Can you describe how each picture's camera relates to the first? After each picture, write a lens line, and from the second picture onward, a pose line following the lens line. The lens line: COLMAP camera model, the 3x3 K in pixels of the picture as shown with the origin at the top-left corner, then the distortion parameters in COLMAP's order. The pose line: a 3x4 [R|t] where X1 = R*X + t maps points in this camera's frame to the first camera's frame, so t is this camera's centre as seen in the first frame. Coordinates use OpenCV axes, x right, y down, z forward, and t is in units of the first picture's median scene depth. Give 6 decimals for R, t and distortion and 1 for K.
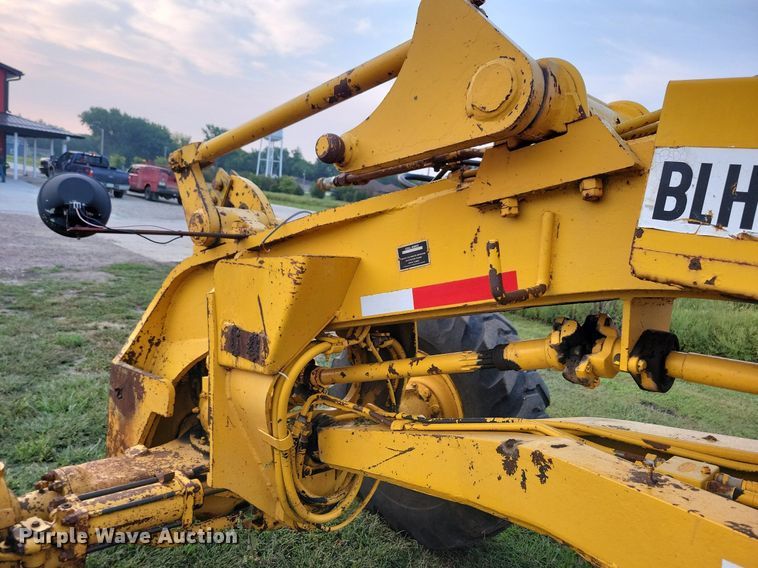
lens RADIAL K [[568.2, 0, 379.0], [0, 568.2, 284.0], [0, 0, 1]] dist [0.059706, -0.049145]
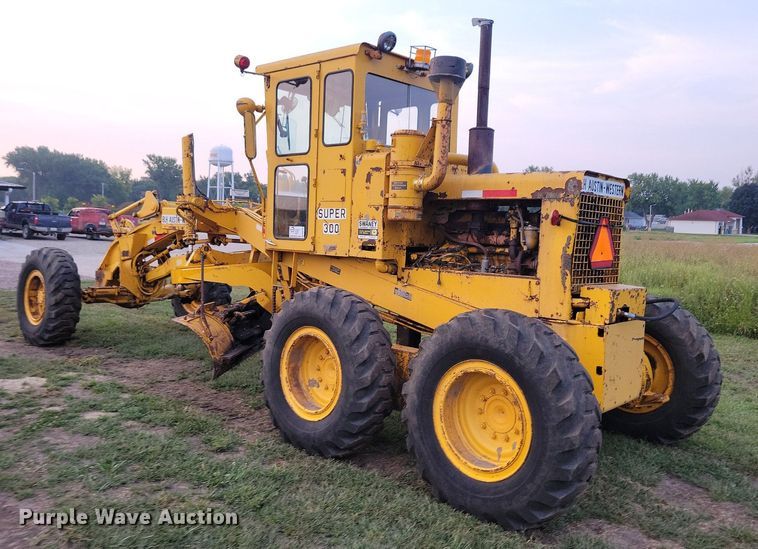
lens RADIAL K [[631.9, 0, 380.8], [0, 631.9, 255.8], [0, 0, 1]] dist [0.037428, 0.003791]
pose [[0.994401, -0.093002, 0.050177, 0.069689], [0.096972, 0.991773, -0.083557, 0.033059], [-0.041993, 0.087955, 0.995239, -0.188771]]
